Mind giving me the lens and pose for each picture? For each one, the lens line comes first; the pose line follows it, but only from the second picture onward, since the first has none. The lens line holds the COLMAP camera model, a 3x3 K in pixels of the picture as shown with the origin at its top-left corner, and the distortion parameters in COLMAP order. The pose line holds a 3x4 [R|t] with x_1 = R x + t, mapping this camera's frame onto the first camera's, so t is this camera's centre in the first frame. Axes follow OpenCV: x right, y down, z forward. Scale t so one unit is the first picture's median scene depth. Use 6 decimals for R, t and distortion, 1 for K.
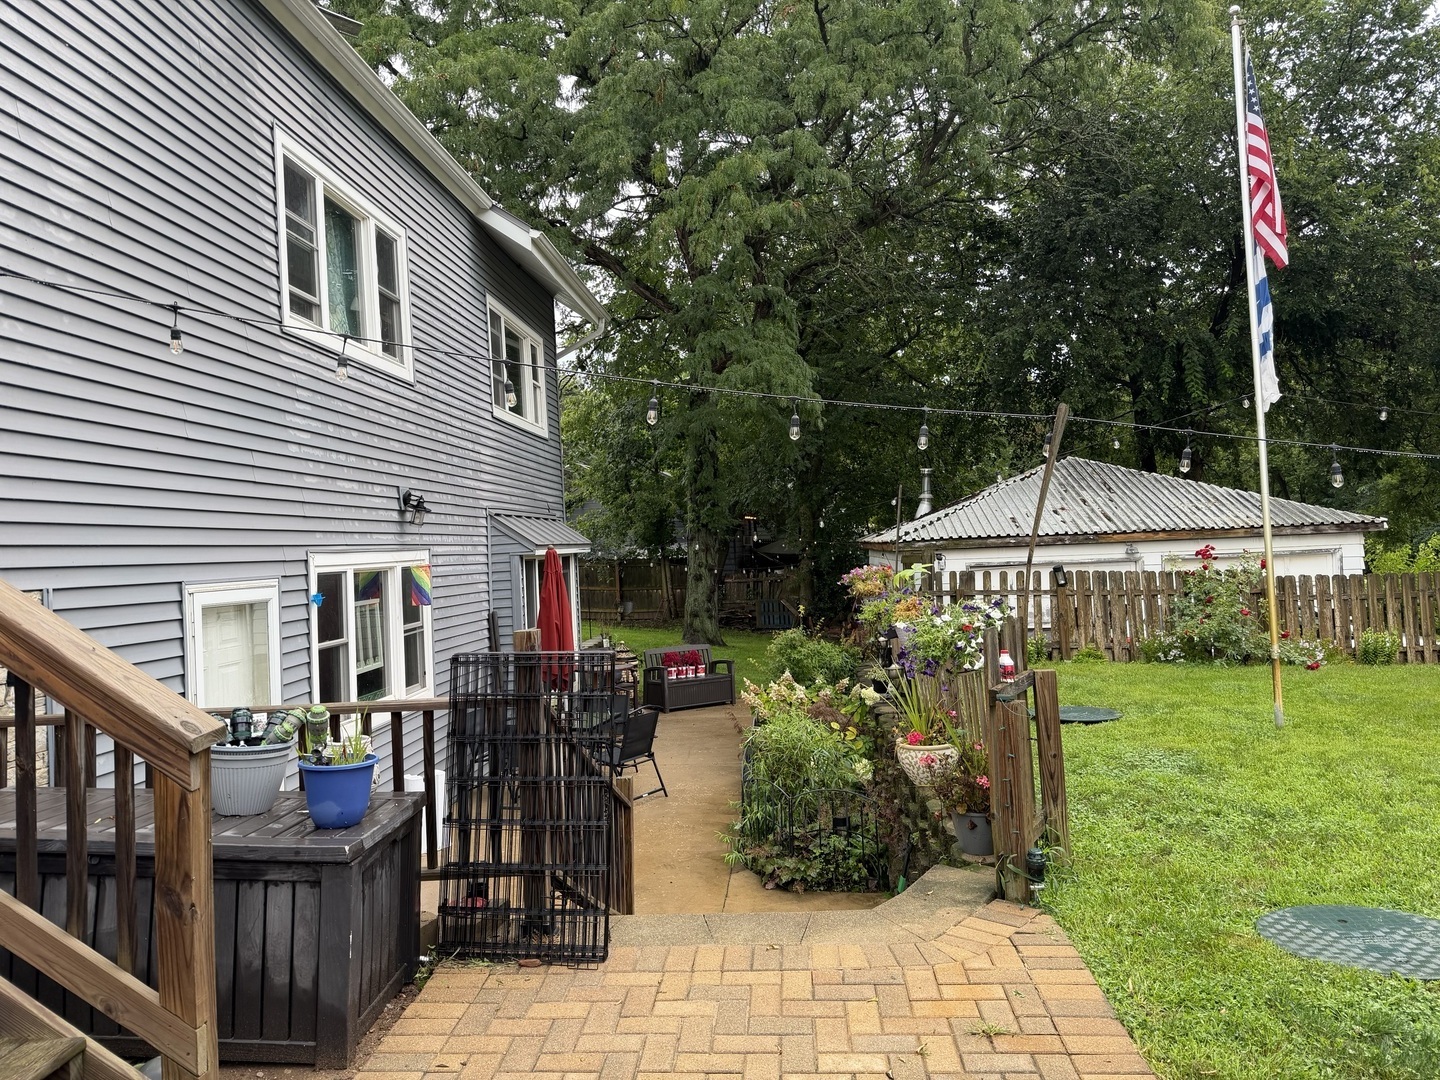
lens RADIAL K [[1016.1, 0, 691.2], [0, 1016.1, 542.3], [0, 0, 1]] dist [-0.008260, -0.001693]
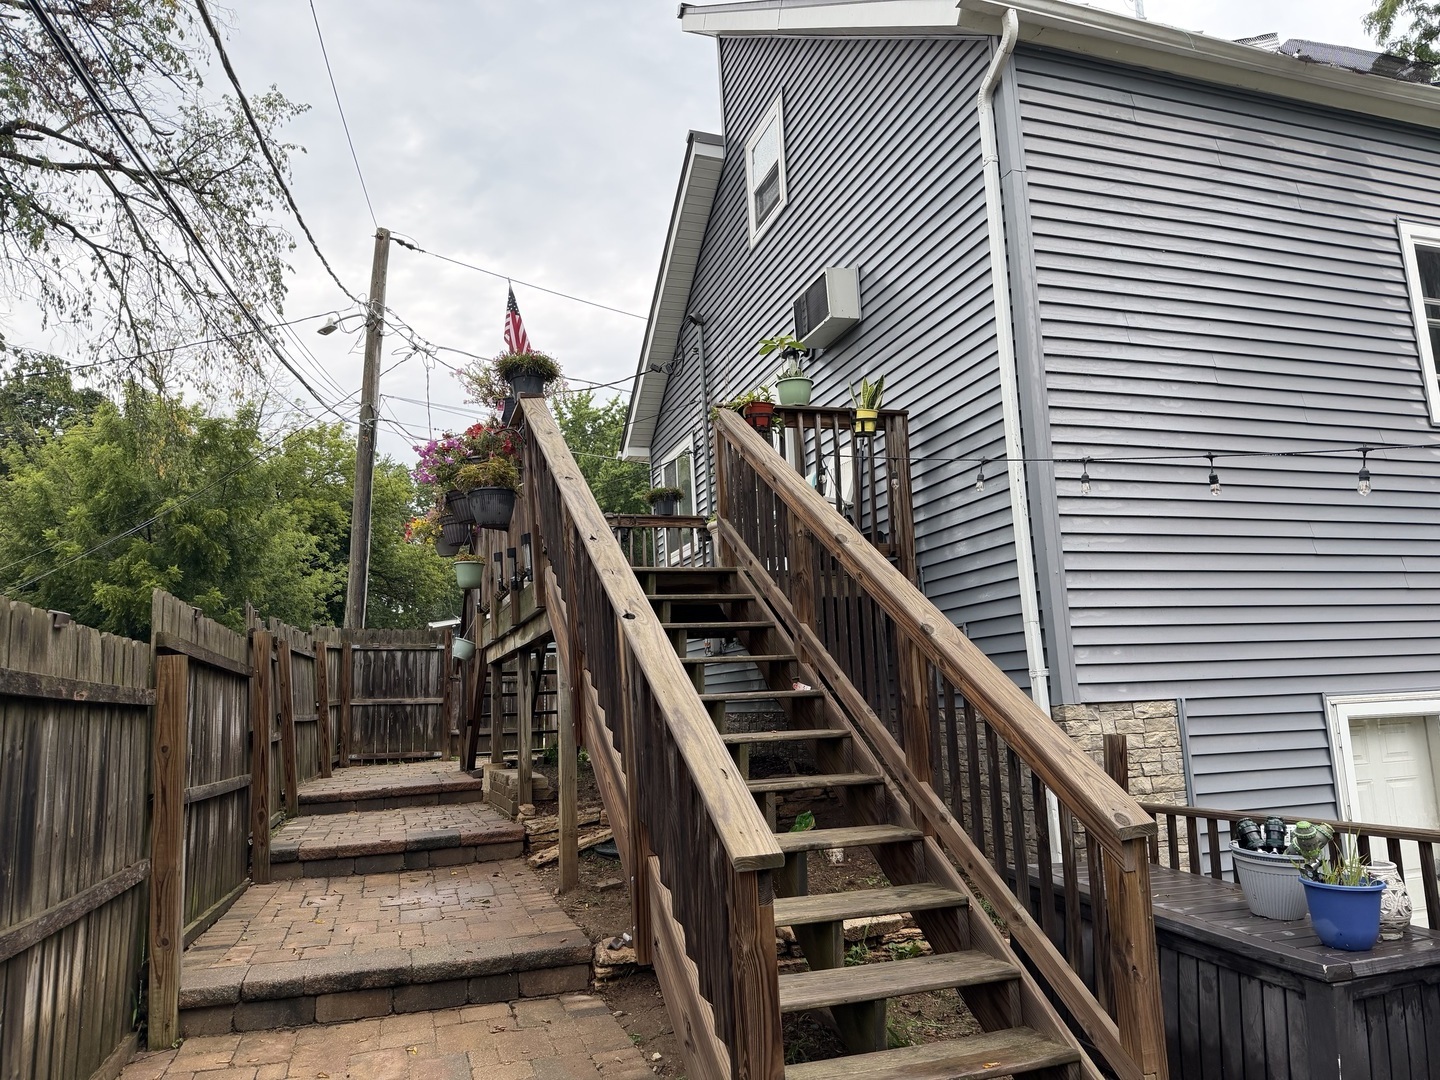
lens RADIAL K [[1008.0, 0, 720.0], [0, 1008.0, 540.0], [0, 0, 1]] dist [0.103000, -0.112912]
pose [[0.370088, -0.126256, -0.920377, 0.442644], [0.038589, 0.991956, -0.120558, -0.022700], [0.928195, 0.009101, 0.371983, 0.046335]]
